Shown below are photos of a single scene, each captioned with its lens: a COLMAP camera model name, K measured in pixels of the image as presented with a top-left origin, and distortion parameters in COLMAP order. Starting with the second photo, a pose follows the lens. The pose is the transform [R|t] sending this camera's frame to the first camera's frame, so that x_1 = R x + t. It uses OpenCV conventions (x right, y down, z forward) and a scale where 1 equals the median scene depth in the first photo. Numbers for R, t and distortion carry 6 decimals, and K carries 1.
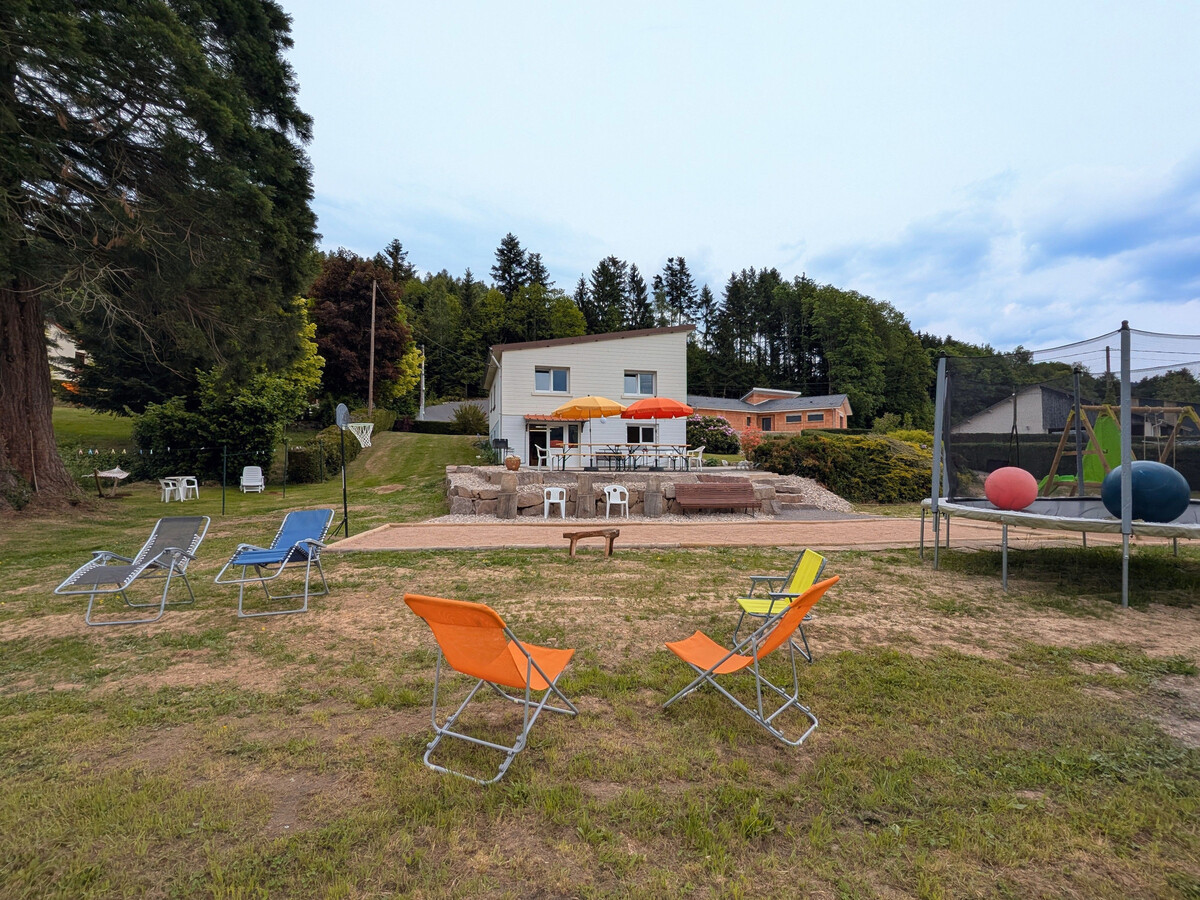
lens RADIAL K [[540.8, 0, 600.0], [0, 540.8, 450.0], [0, 0, 1]] dist [0.001296, 0.000145]
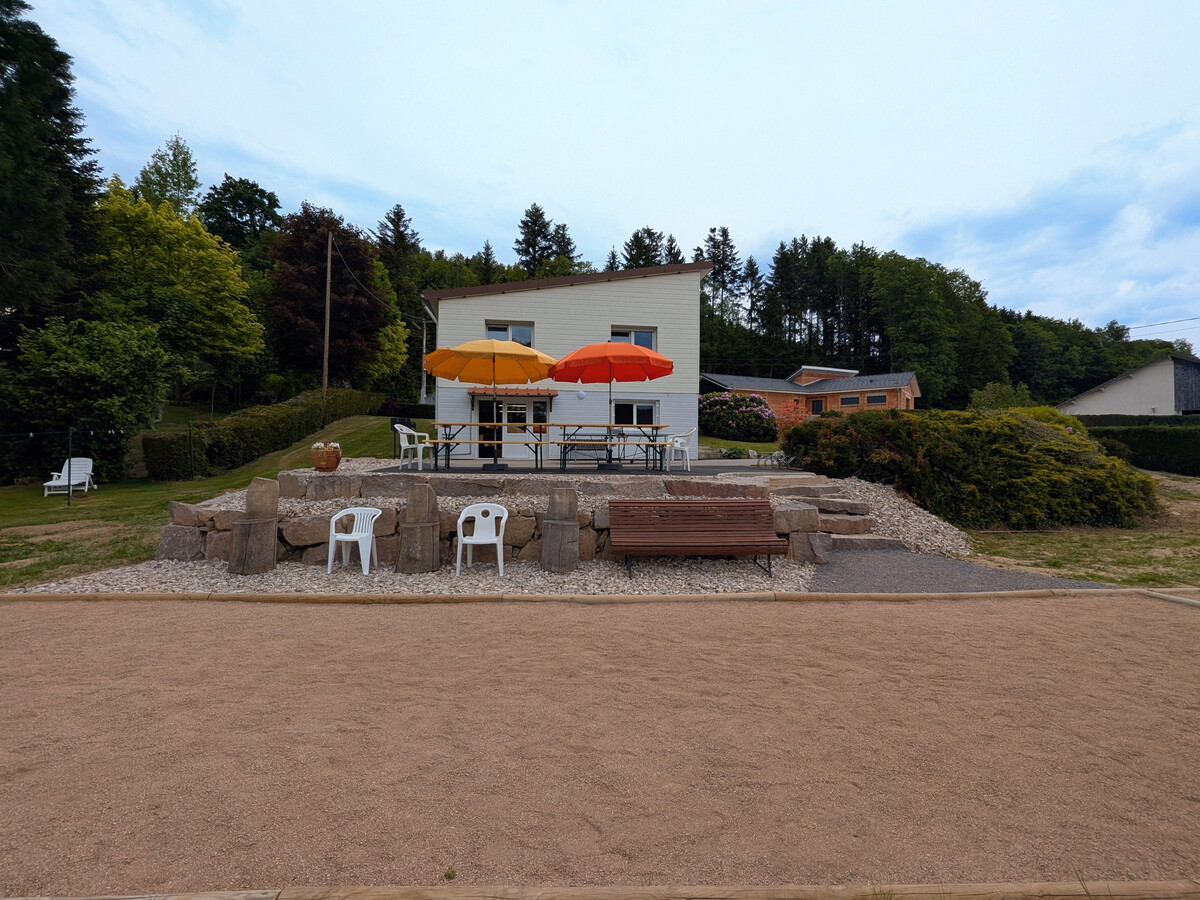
lens RADIAL K [[540.8, 0, 600.0], [0, 540.8, 450.0], [0, 0, 1]] dist [0.001296, 0.000145]
pose [[0.996279, 0.002453, -0.086149, 0.026298], [-0.000515, 0.999747, 0.022509, 0.000733], [0.086183, -0.022381, 0.996028, 0.077150]]
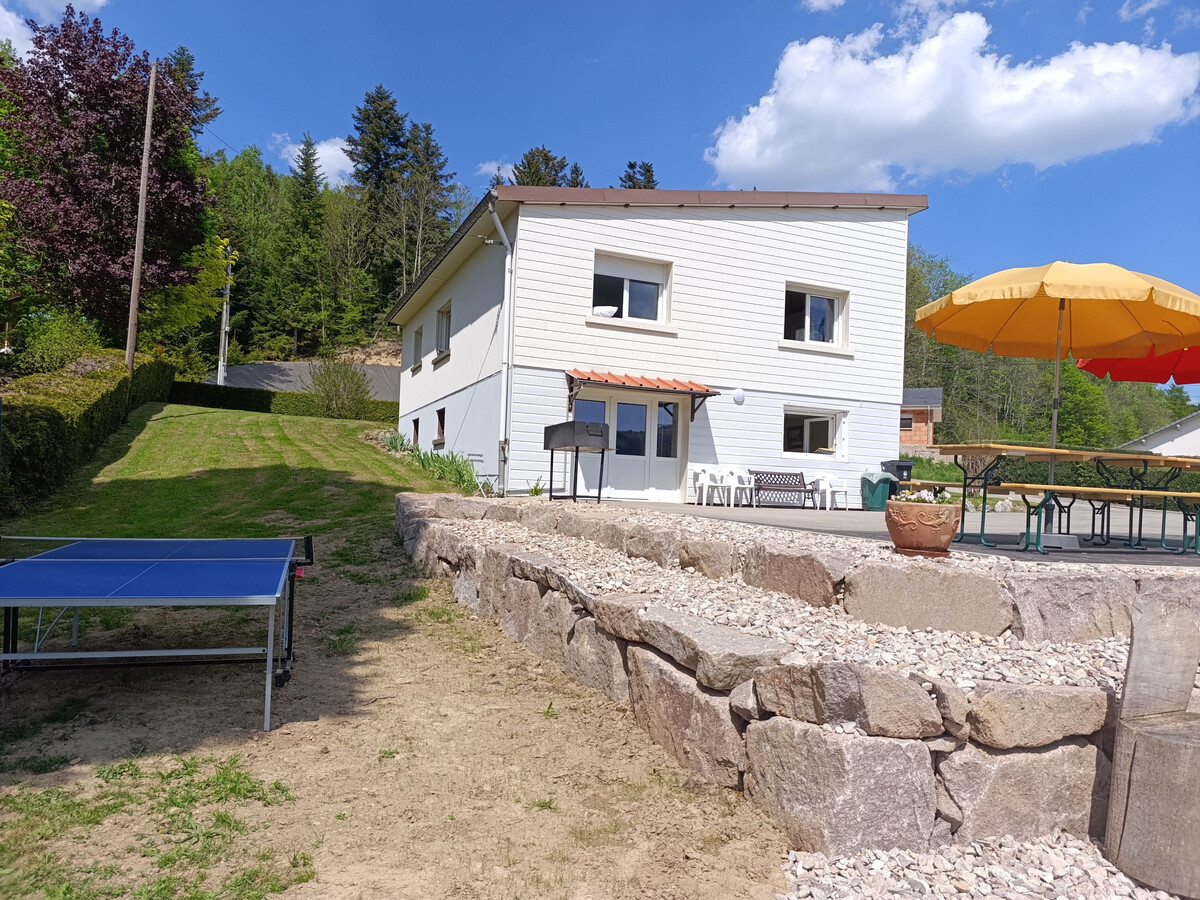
lens RADIAL K [[787.3, 0, 600.6], [0, 787.3, 460.4], [0, 0, 1]] dist [-0.000013, -0.001224]
pose [[0.985110, 0.042296, 0.166642, -0.056077], [-0.042376, 0.999097, -0.003077, 0.000696], [-0.166622, -0.004031, 0.986013, 0.112239]]
